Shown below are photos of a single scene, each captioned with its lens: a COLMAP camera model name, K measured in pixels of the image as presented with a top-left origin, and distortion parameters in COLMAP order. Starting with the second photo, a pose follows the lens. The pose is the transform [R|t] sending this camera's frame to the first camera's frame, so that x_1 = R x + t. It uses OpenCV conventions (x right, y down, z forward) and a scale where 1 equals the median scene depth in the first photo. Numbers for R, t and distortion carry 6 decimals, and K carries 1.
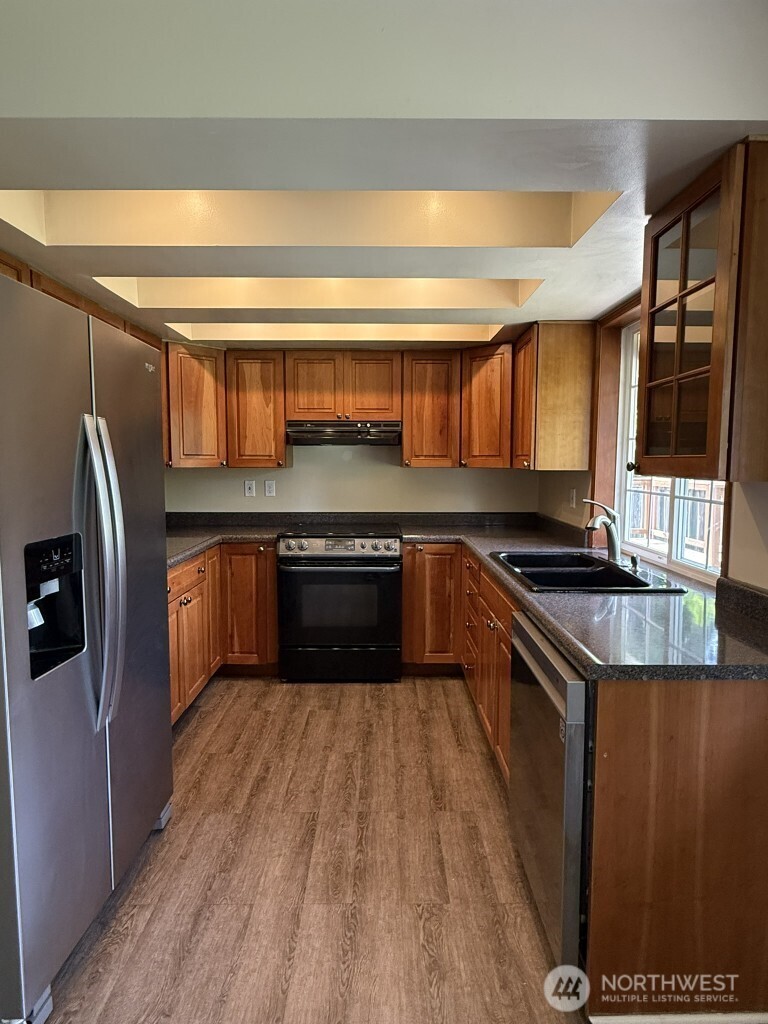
lens RADIAL K [[559.8, 0, 383.1], [0, 559.8, 511.3], [0, 0, 1]] dist [0.007203, -0.000803]
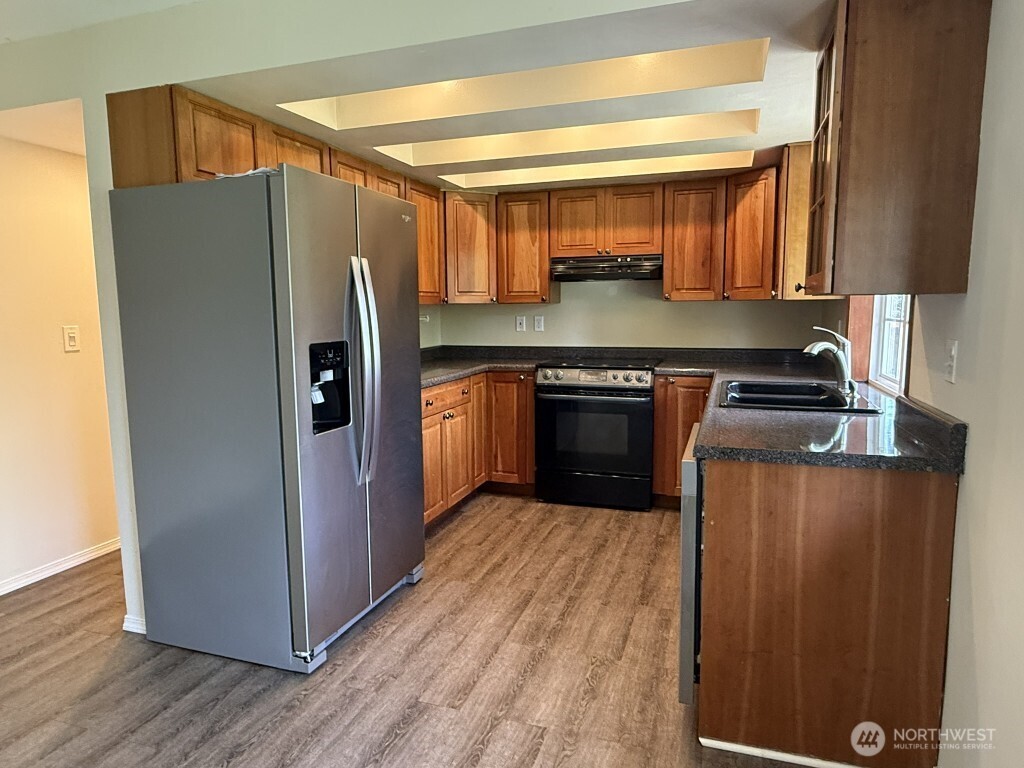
lens RADIAL K [[627.8, 0, 513.4], [0, 627.8, 382.6], [0, 0, 1]] dist [0.009301, 0.001067]
pose [[0.946889, 0.028163, -0.320326, 0.220548], [-0.017988, 0.999237, 0.034680, 0.049039], [0.321059, -0.027076, 0.946672, -0.221852]]
